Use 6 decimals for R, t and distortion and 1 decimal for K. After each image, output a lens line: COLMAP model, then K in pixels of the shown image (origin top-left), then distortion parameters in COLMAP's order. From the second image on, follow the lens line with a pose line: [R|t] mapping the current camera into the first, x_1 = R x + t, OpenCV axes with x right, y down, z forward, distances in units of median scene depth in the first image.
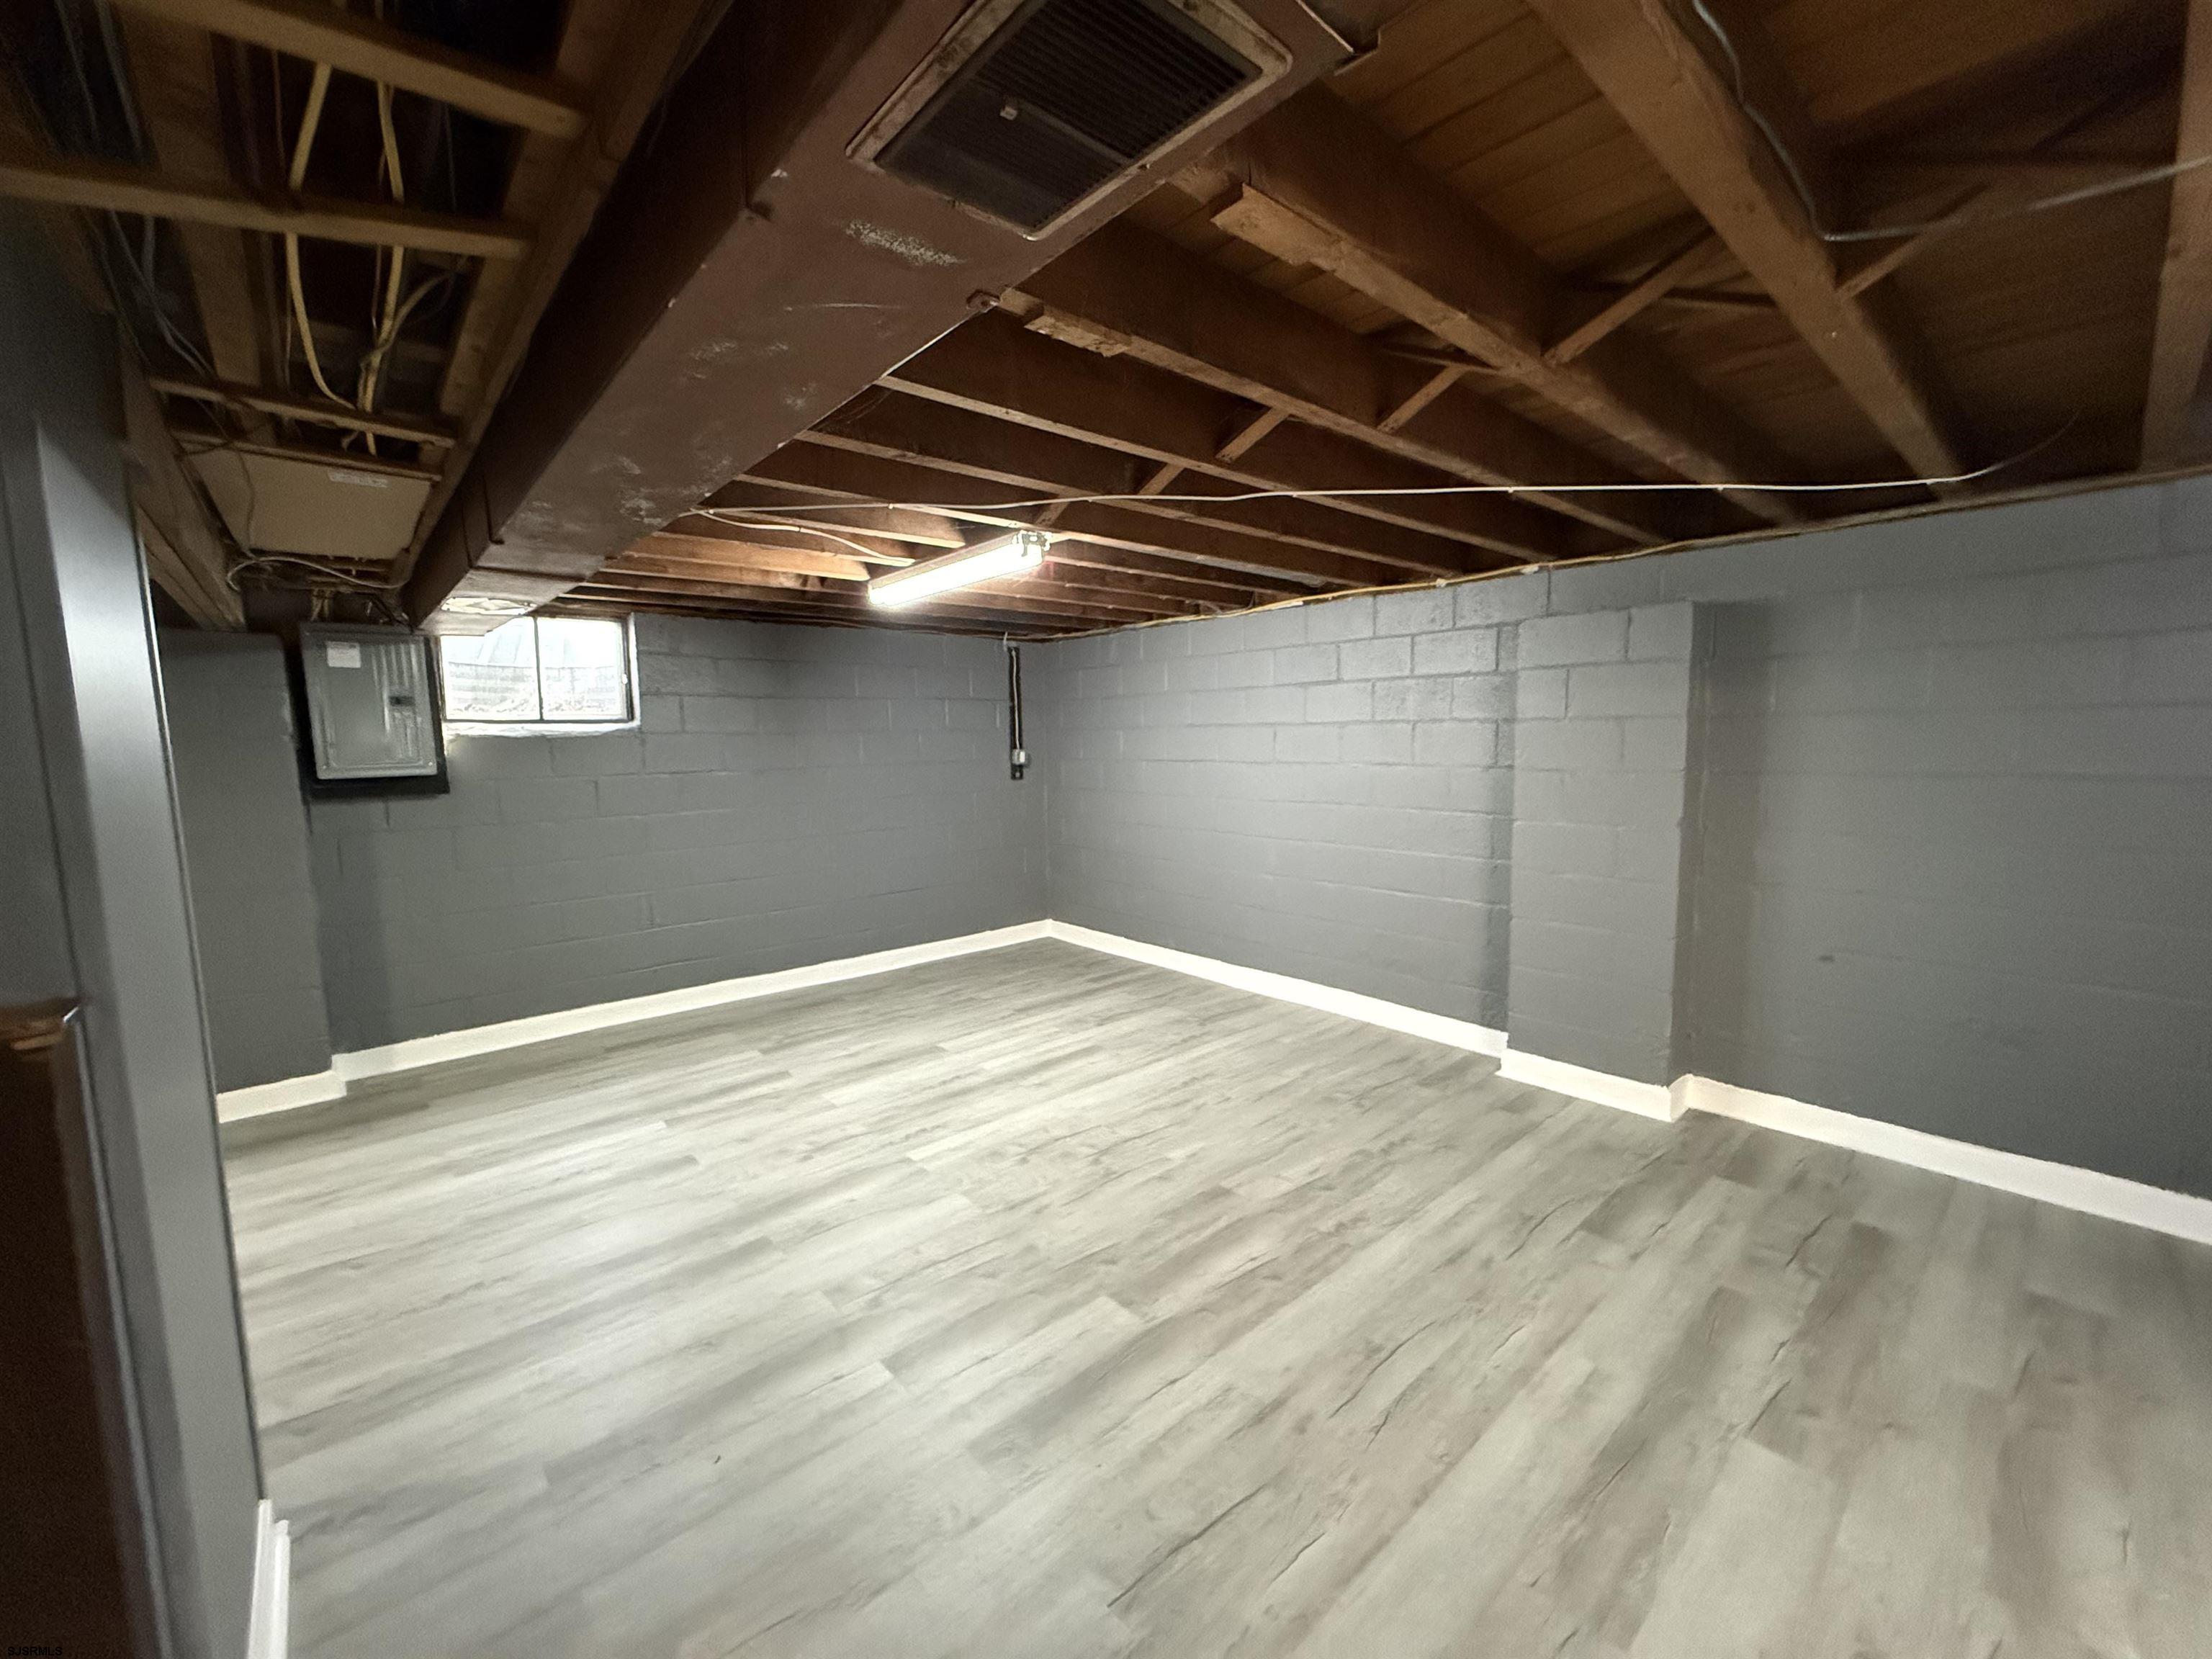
lens RADIAL K [[899.2, 0, 1106.0], [0, 899.2, 829.5], [0, 0, 1]] dist [0.021416, -0.000092]
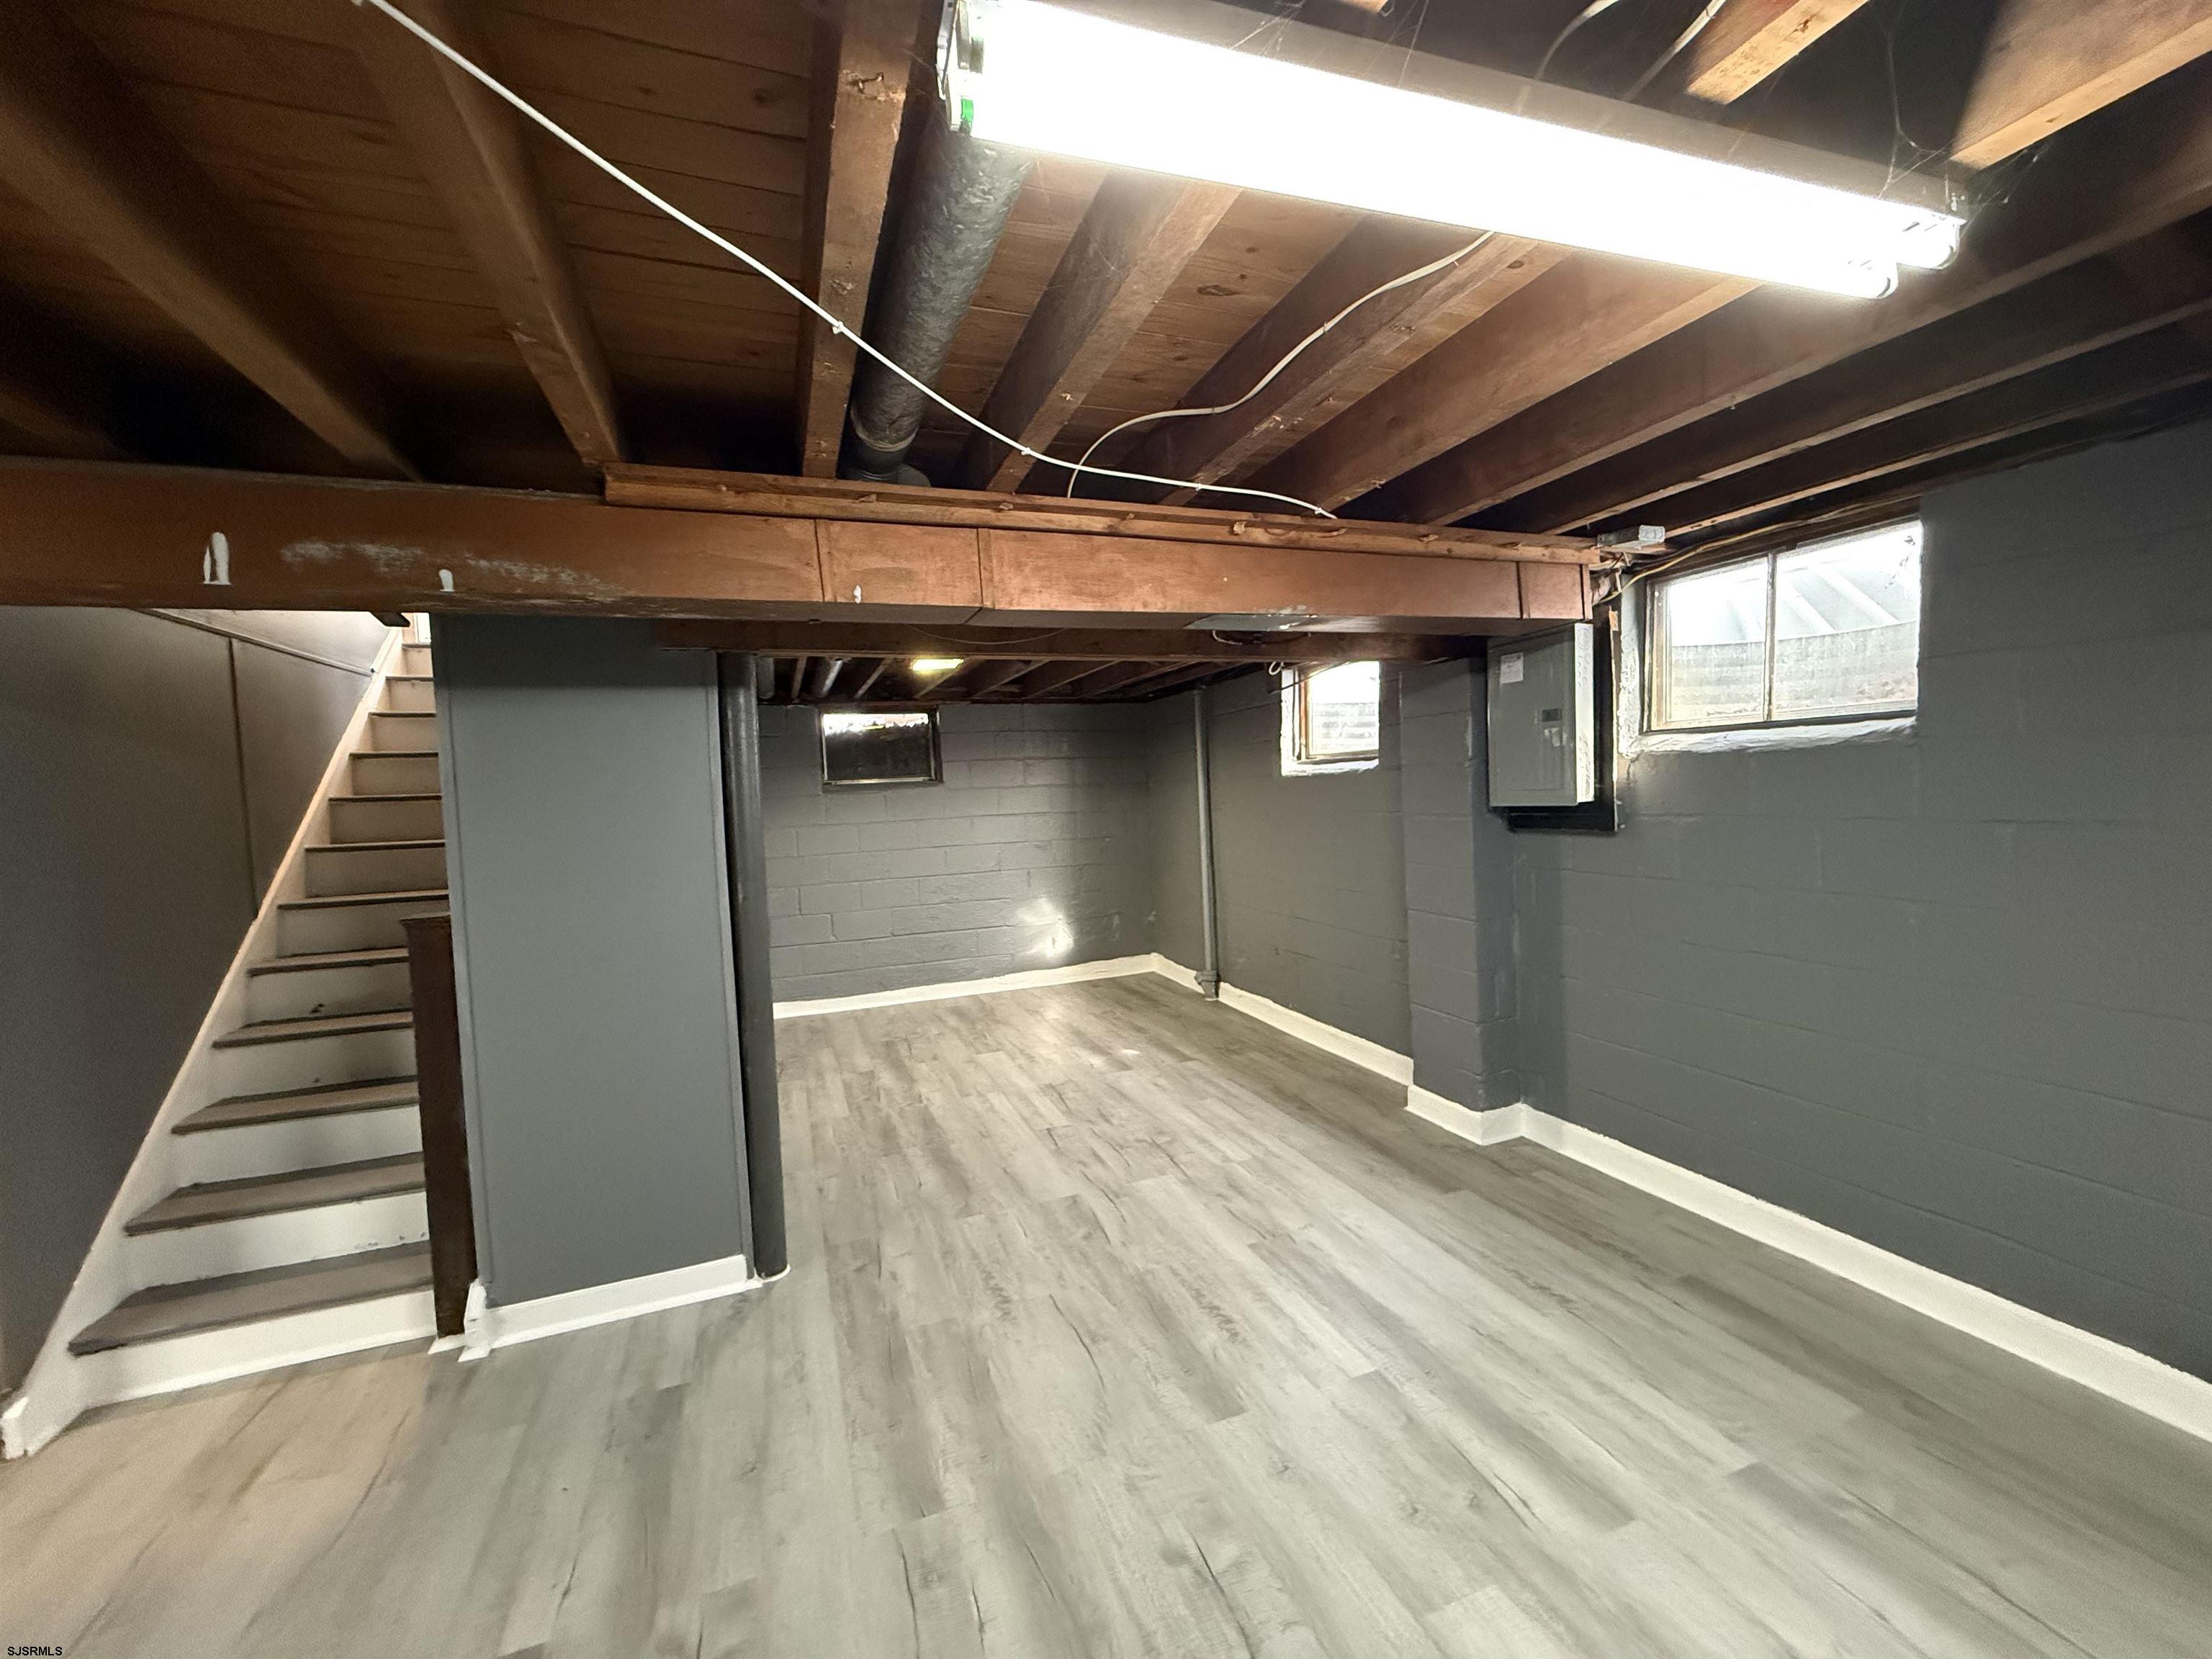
lens RADIAL K [[882.7, 0, 1103.1], [0, 882.7, 828.2], [0, 0, 1]] dist [0.000845, -0.000493]
pose [[-0.366627, 0.082134, -0.926735, 0.121161], [-0.044981, 0.993366, 0.105835, -0.109417], [0.929280, 0.080487, -0.360501, 0.946323]]
